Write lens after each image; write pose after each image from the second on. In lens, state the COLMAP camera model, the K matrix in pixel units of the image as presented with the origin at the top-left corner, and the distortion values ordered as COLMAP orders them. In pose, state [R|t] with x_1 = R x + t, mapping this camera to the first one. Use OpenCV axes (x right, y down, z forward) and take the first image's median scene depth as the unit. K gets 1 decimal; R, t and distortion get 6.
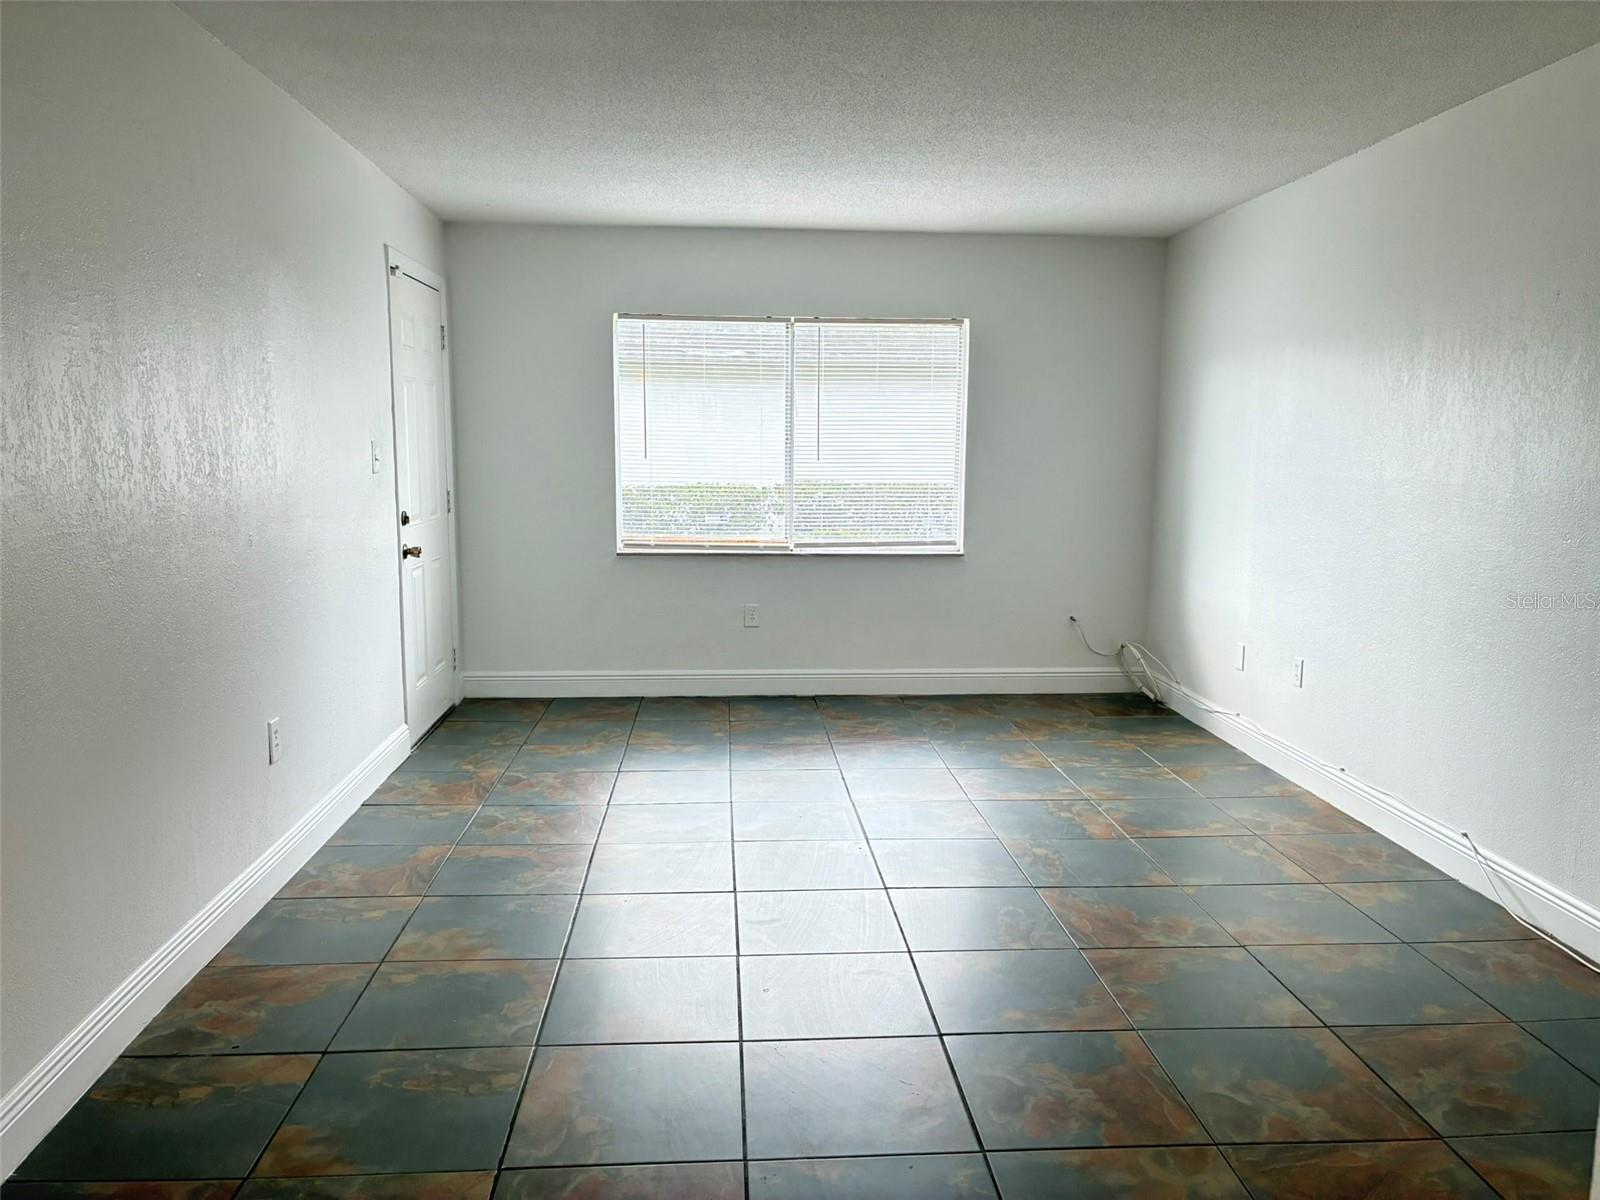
lens RADIAL K [[1217.7, 0, 812.0], [0, 1217.7, 604.0], [0, 0, 1]] dist [0.049266, -0.073087]
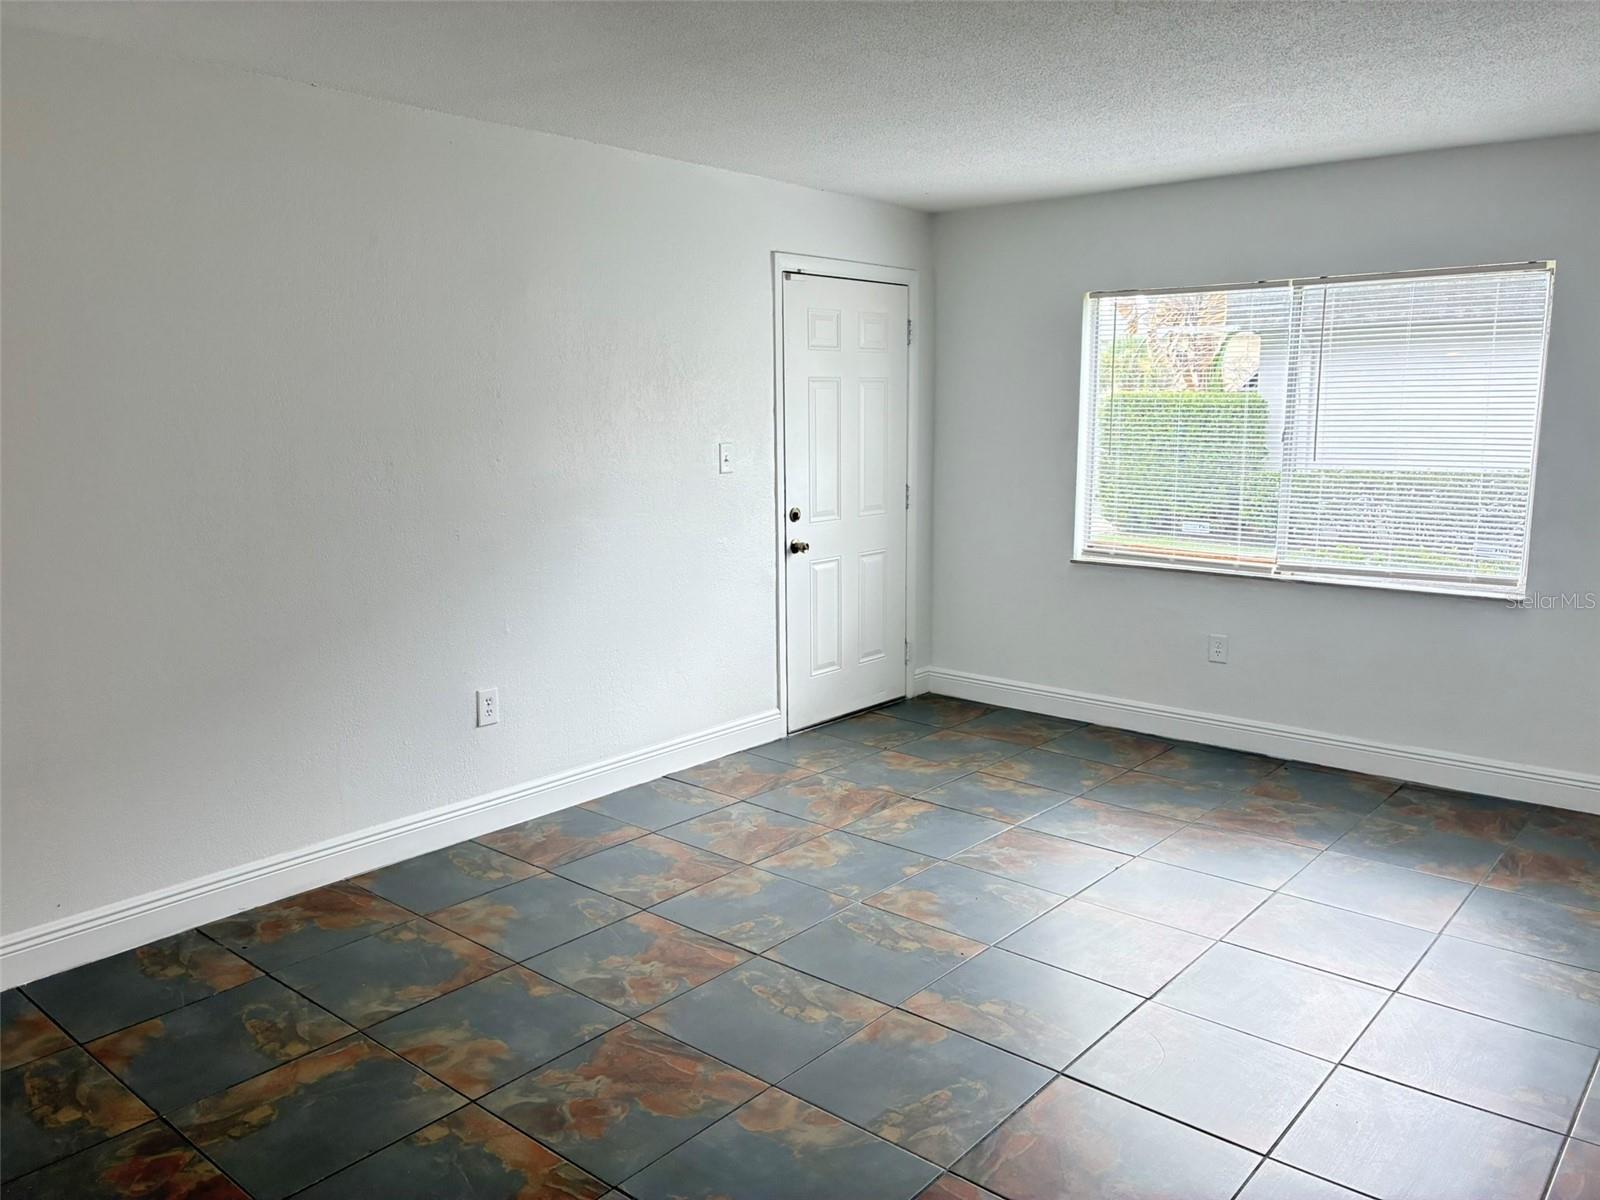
lens RADIAL K [[1217.7, 0, 792.6], [0, 1217.7, 599.1], [0, 0, 1]] dist [0.049266, -0.073087]
pose [[0.703769, 0.103518, -0.702846, 0.401917], [-0.084447, 0.994502, 0.061916, -0.062061], [0.705392, 0.015779, 0.708642, 0.259800]]
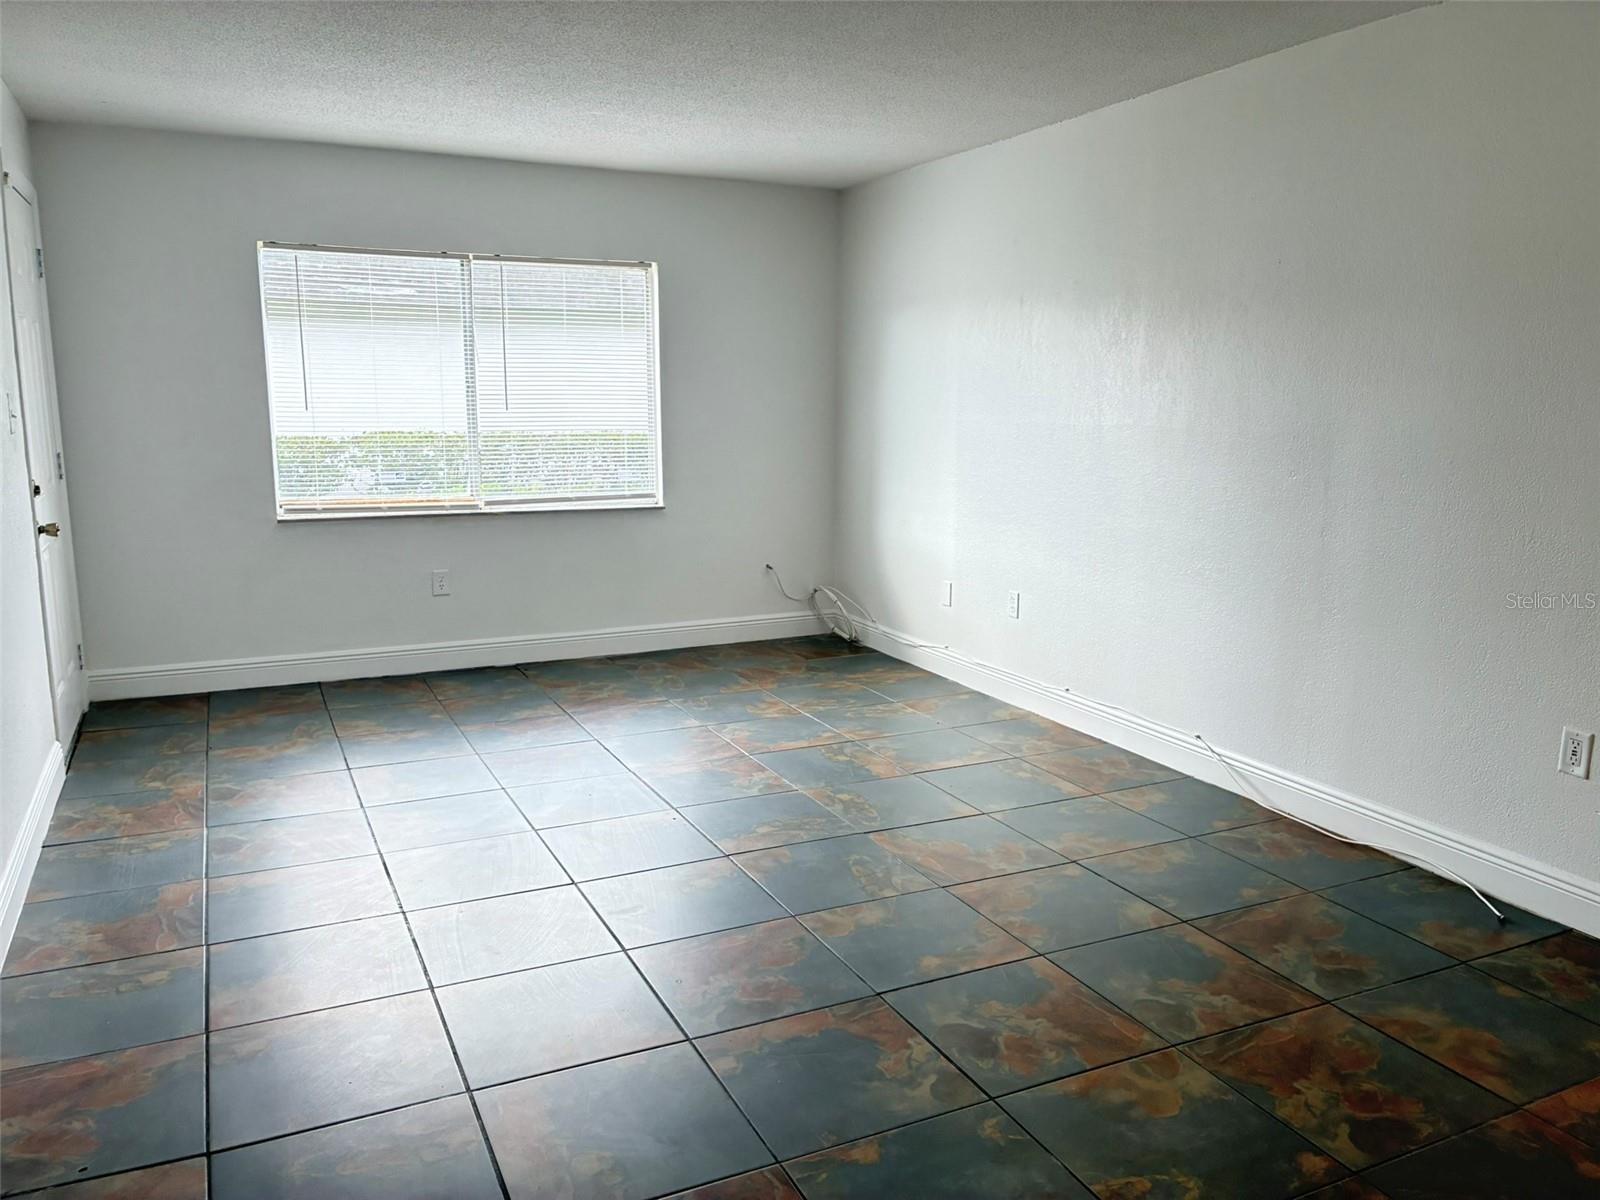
lens RADIAL K [[1217.7, 0, 816.6], [0, 1217.7, 601.2], [0, 0, 1]] dist [0.049266, -0.073087]
pose [[0.928390, -0.066392, 0.365629, -0.154107], [0.051340, 0.997391, 0.050748, -0.010606], [-0.368045, -0.028343, 0.929376, 0.055462]]
